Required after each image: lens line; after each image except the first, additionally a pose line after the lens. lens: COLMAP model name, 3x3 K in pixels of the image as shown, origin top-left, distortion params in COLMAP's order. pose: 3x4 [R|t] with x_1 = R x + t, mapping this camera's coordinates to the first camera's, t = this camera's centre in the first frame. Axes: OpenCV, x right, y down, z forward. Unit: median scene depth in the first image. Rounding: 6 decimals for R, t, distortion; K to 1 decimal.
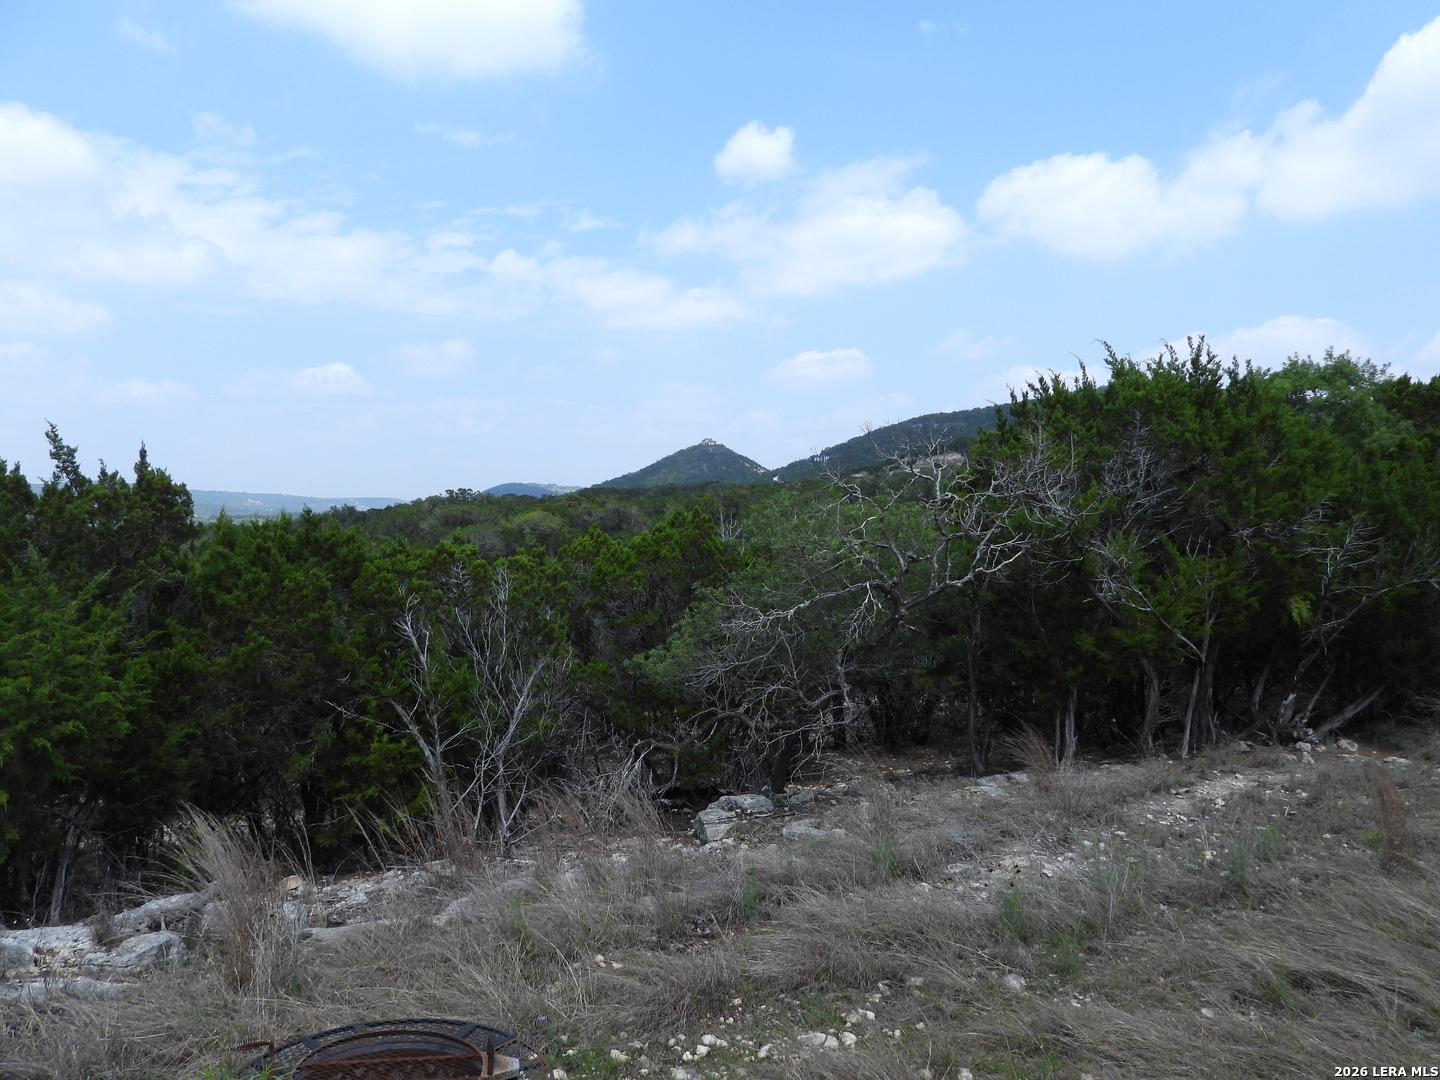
lens RADIAL K [[1030.3, 0, 723.1], [0, 1030.3, 539.9], [0, 0, 1]] dist [-0.022090, 0.009107]
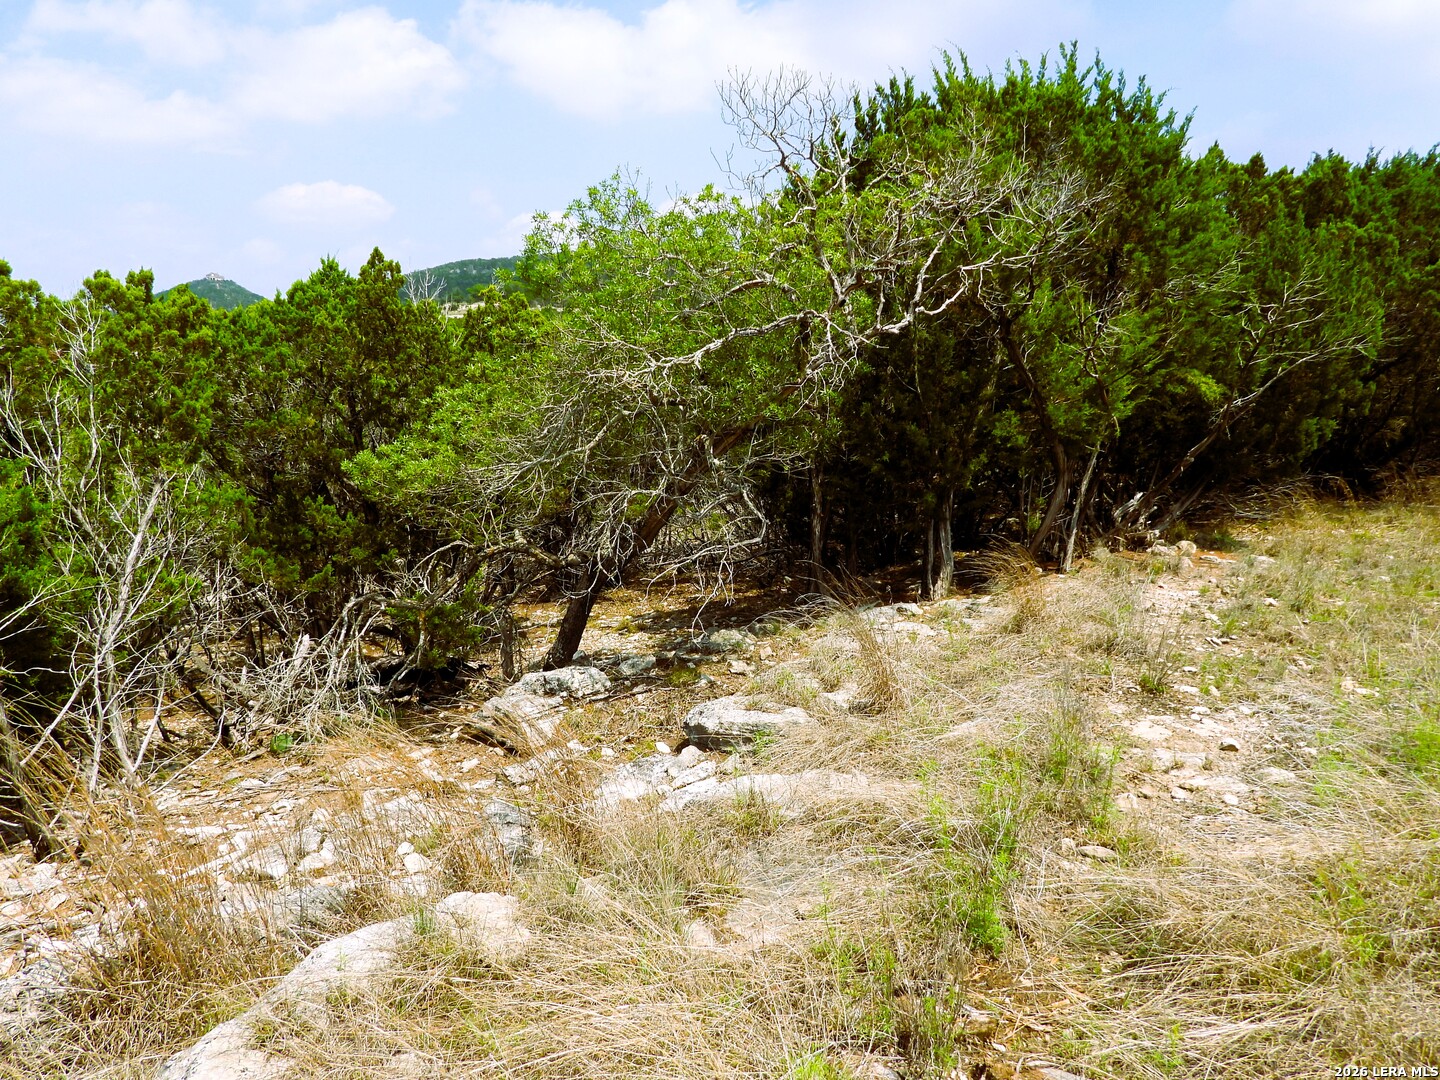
lens RADIAL K [[1030.3, 0, 723.1], [0, 1030.3, 539.9], [0, 0, 1]] dist [-0.022090, 0.009107]
pose [[0.904888, -0.049912, 0.422713, -0.142528], [-0.010345, 0.990229, 0.139067, 0.075577], [-0.425523, -0.130213, 0.895530, 0.375457]]
